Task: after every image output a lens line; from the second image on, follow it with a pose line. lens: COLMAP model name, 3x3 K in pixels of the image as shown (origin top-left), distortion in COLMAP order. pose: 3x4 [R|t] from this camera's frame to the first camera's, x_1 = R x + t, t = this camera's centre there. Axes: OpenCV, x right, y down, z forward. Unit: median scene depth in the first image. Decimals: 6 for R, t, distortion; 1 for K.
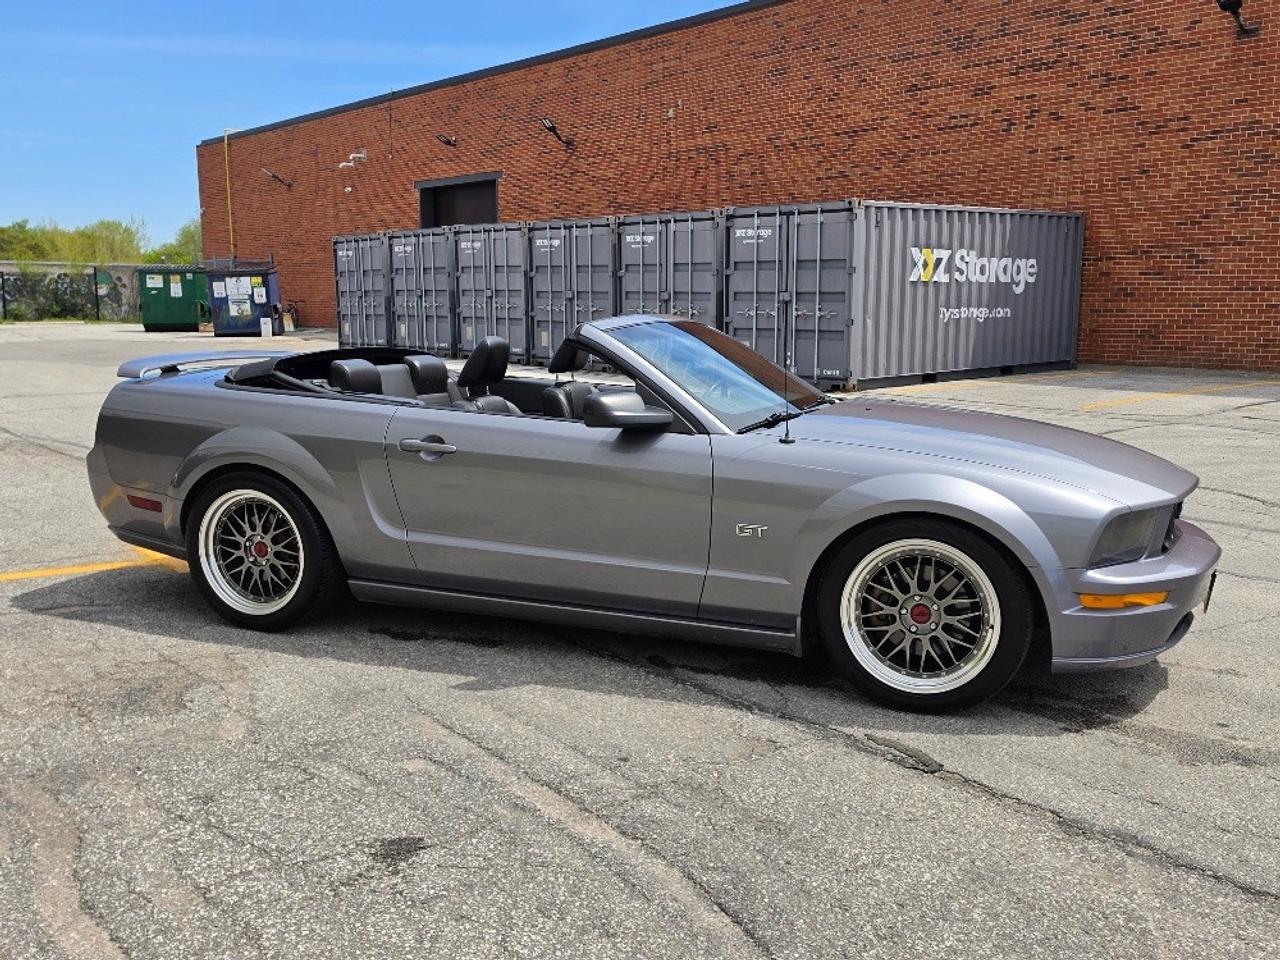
lens RADIAL K [[1374.7, 0, 655.3], [0, 1374.7, 479.8], [0, 0, 1]] dist [0.147784, -0.321118]
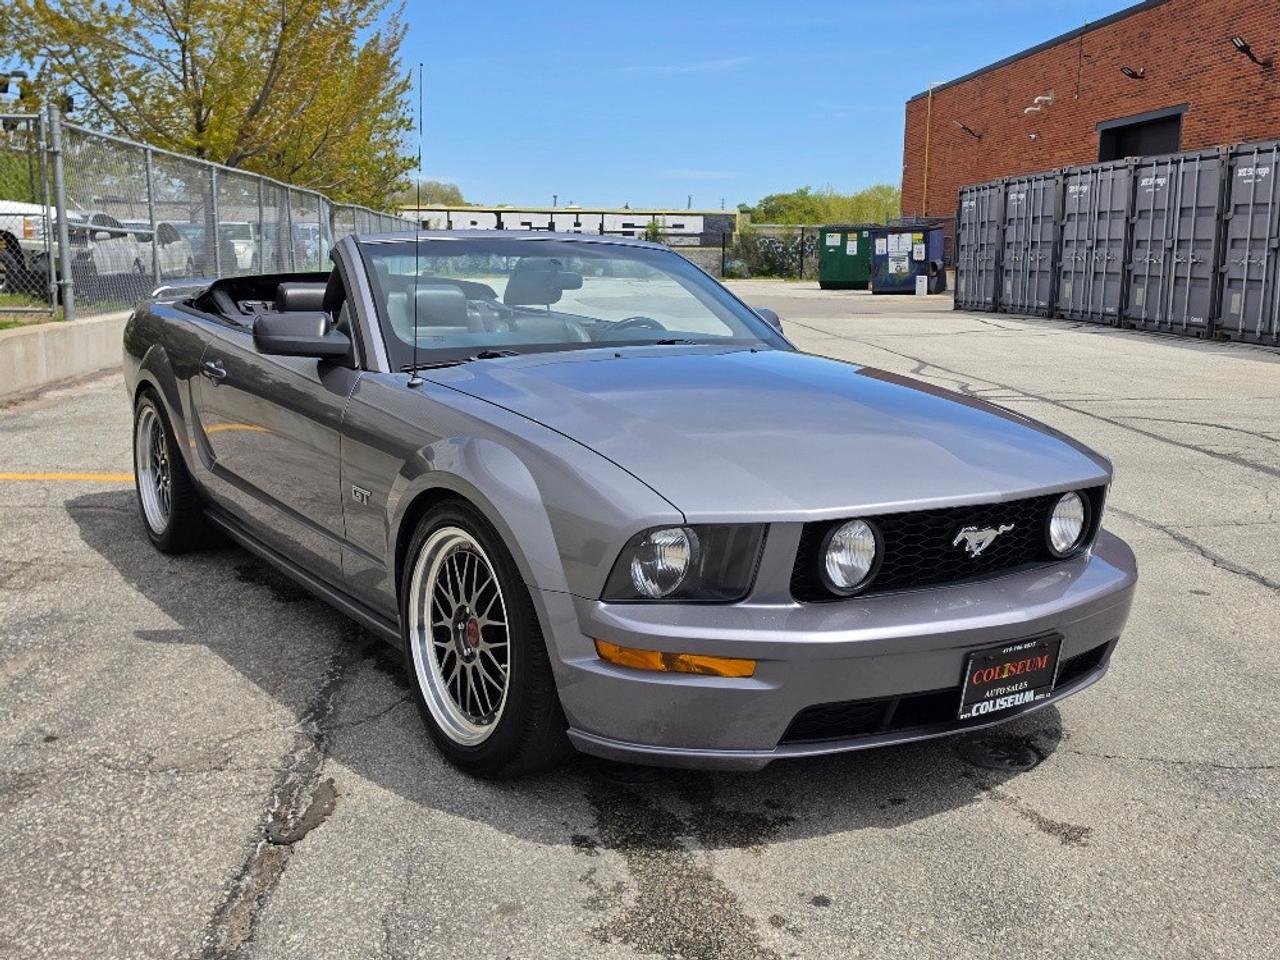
lens RADIAL K [[1374.7, 0, 655.3], [0, 1374.7, 479.8], [0, 0, 1]] dist [0.147784, -0.321118]
pose [[0.795359, 0.099047, -0.597992, 0.165055], [-0.086621, 0.995006, 0.049594, -0.006270], [0.599917, 0.012354, 0.799967, 0.115837]]
